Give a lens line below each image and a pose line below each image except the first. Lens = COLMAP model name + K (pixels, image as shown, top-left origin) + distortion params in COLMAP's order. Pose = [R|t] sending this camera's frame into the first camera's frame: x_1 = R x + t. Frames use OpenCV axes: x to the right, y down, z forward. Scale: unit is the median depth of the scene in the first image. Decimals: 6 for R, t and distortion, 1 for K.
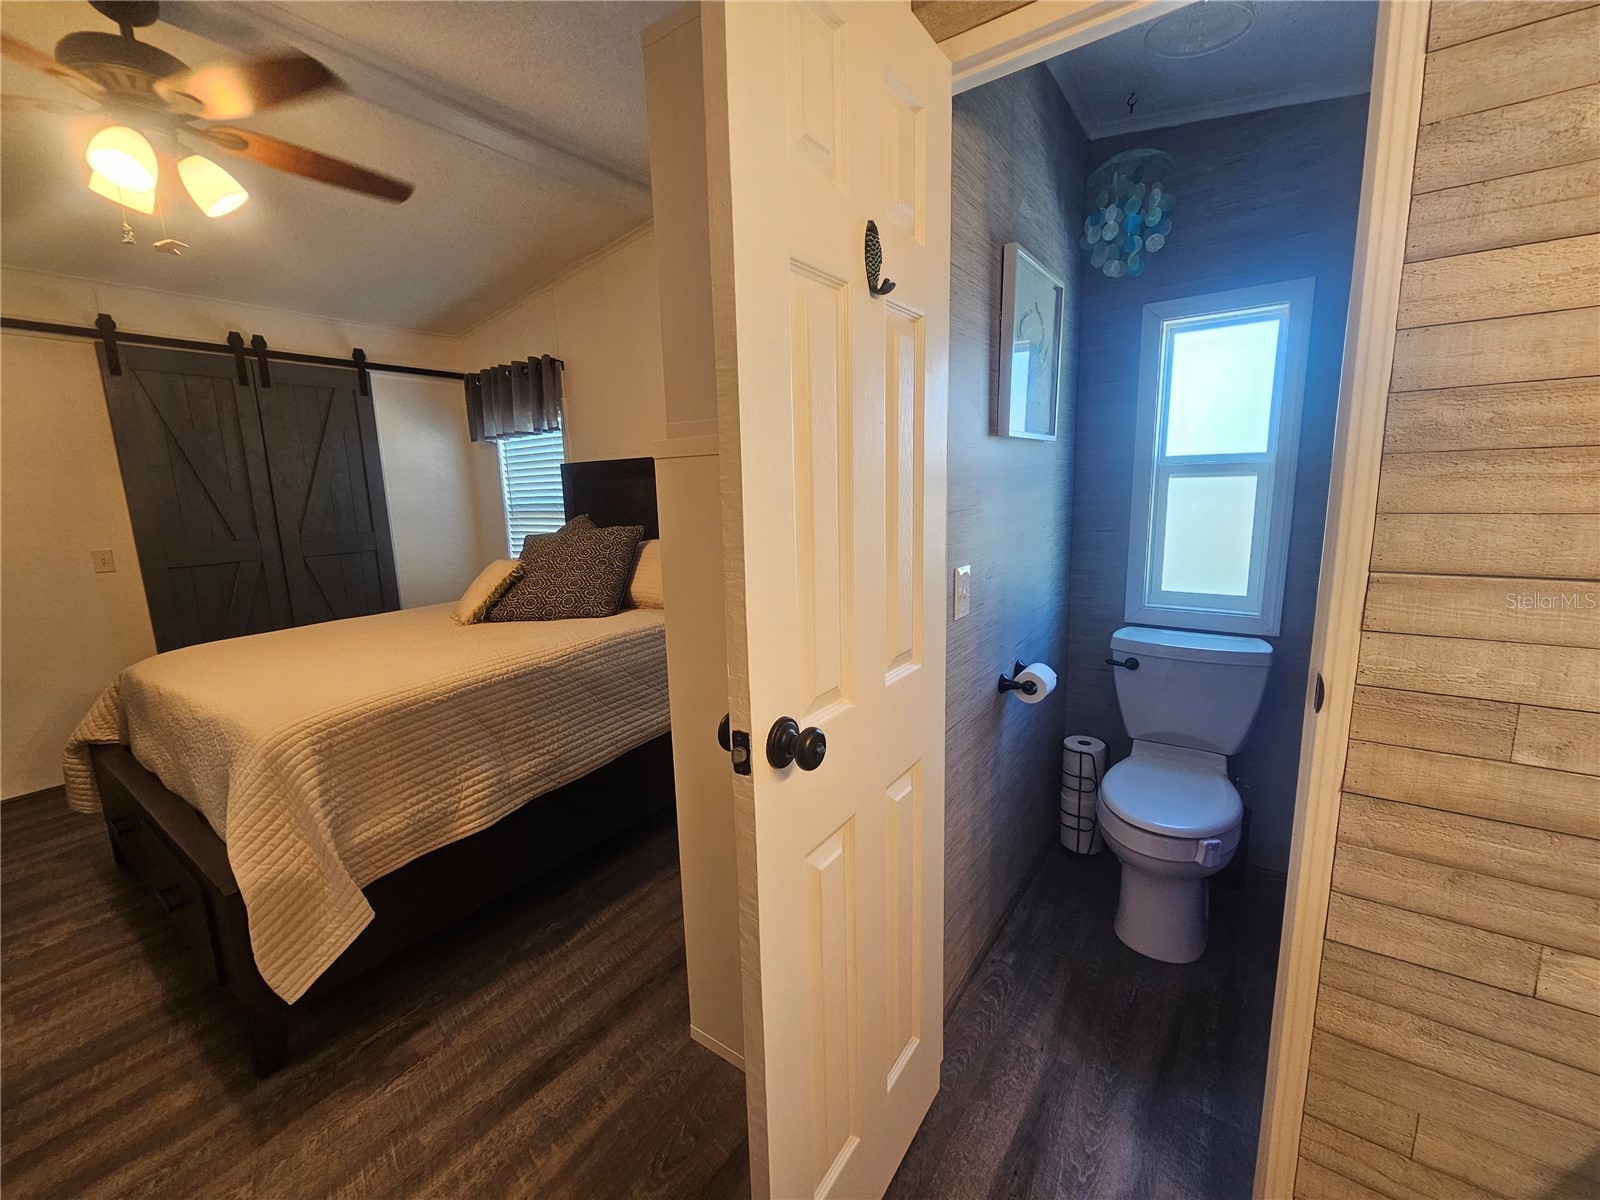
lens RADIAL K [[655.7, 0, 789.1], [0, 655.7, 595.9], [0, 0, 1]] dist [-0.001957, -0.000711]
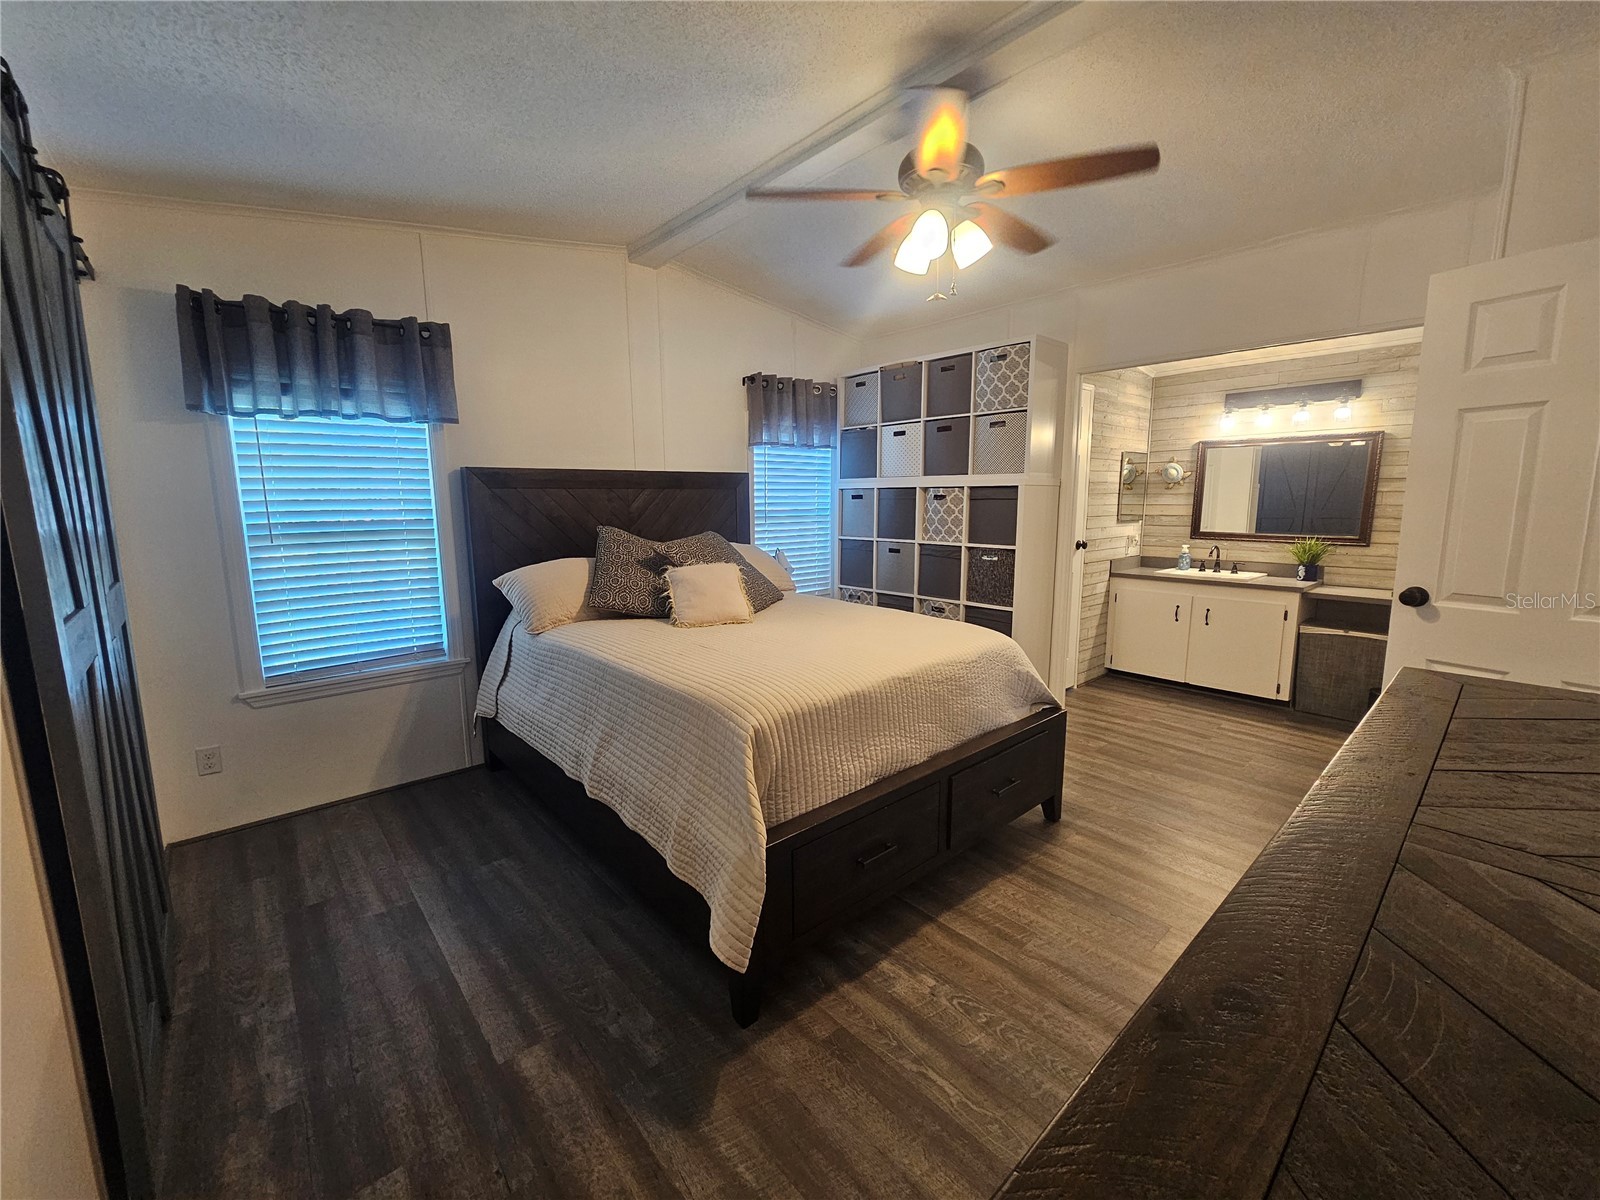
lens RADIAL K [[655.7, 0, 789.1], [0, 655.7, 595.9], [0, 0, 1]] dist [-0.001957, -0.000711]
pose [[0.226978, -0.116661, 0.966887, -1.042617], [0.169665, 0.982355, 0.078698, -0.048993], [-0.959007, 0.146184, 0.242766, 0.474972]]
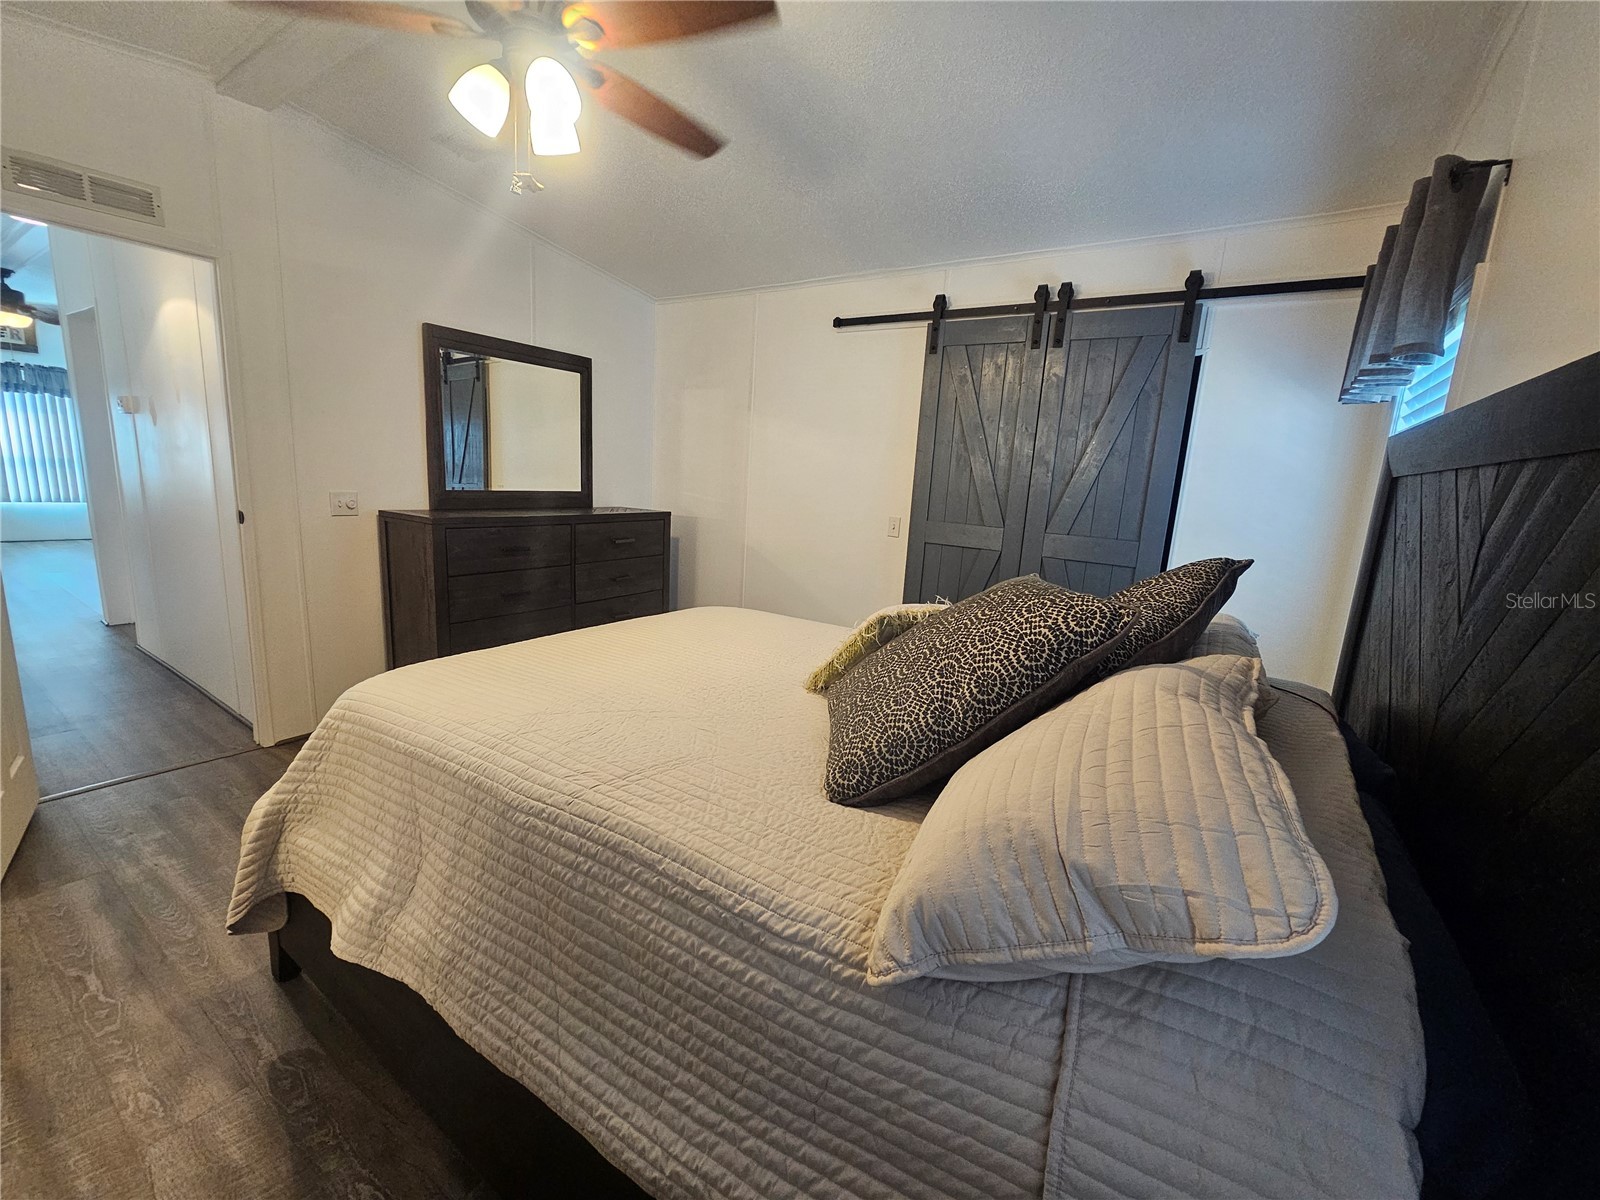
lens RADIAL K [[655.7, 0, 789.1], [0, 655.7, 595.9], [0, 0, 1]] dist [-0.001957, -0.000711]
pose [[0.023654, 0.215738, -0.976165, 0.055804], [-0.231635, 0.951049, 0.204575, -0.106470], [0.972515, 0.221274, 0.072469, 0.641658]]
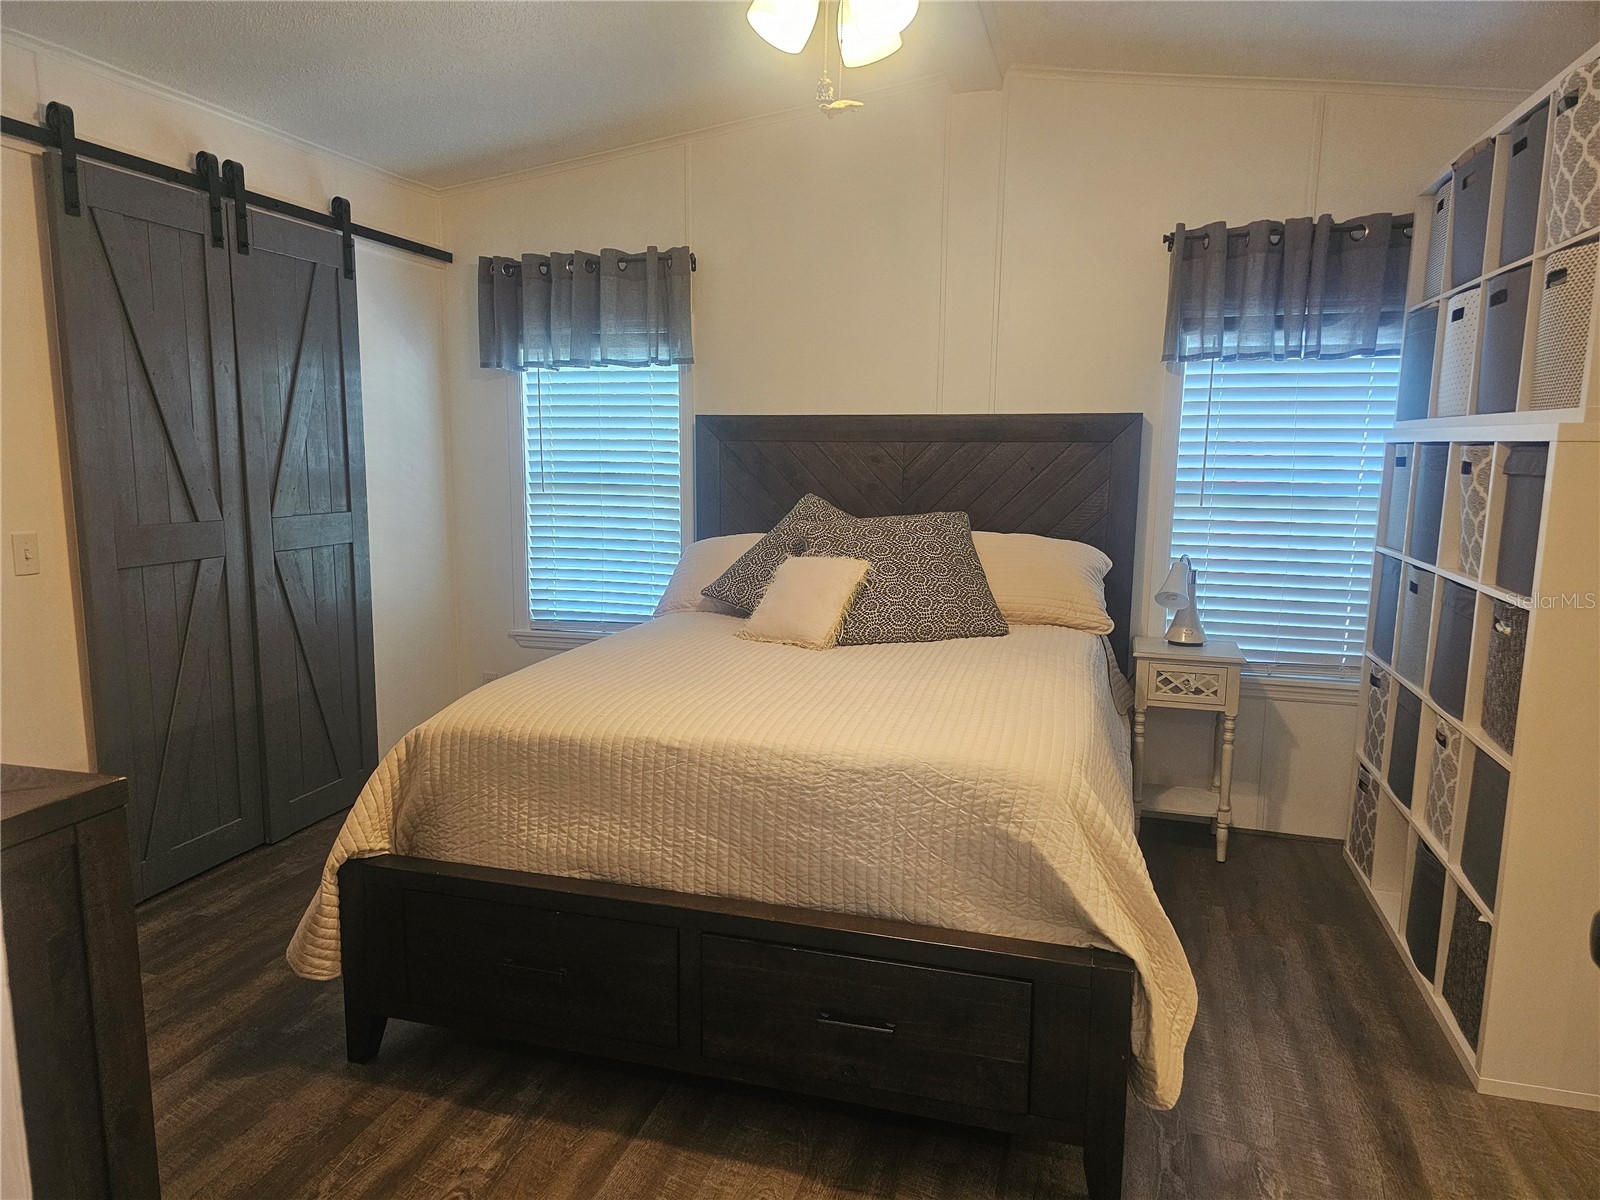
lens RADIAL K [[1074.0, 0, 782.5], [0, 1074.0, 614.7], [0, 0, 1]] dist [0.044331, -0.050819]
pose [[0.945198, -0.010477, 0.326328, -0.625860], [0.018115, 0.999628, -0.020377, 0.020871], [-0.325994, 0.025172, 0.945037, -0.033502]]
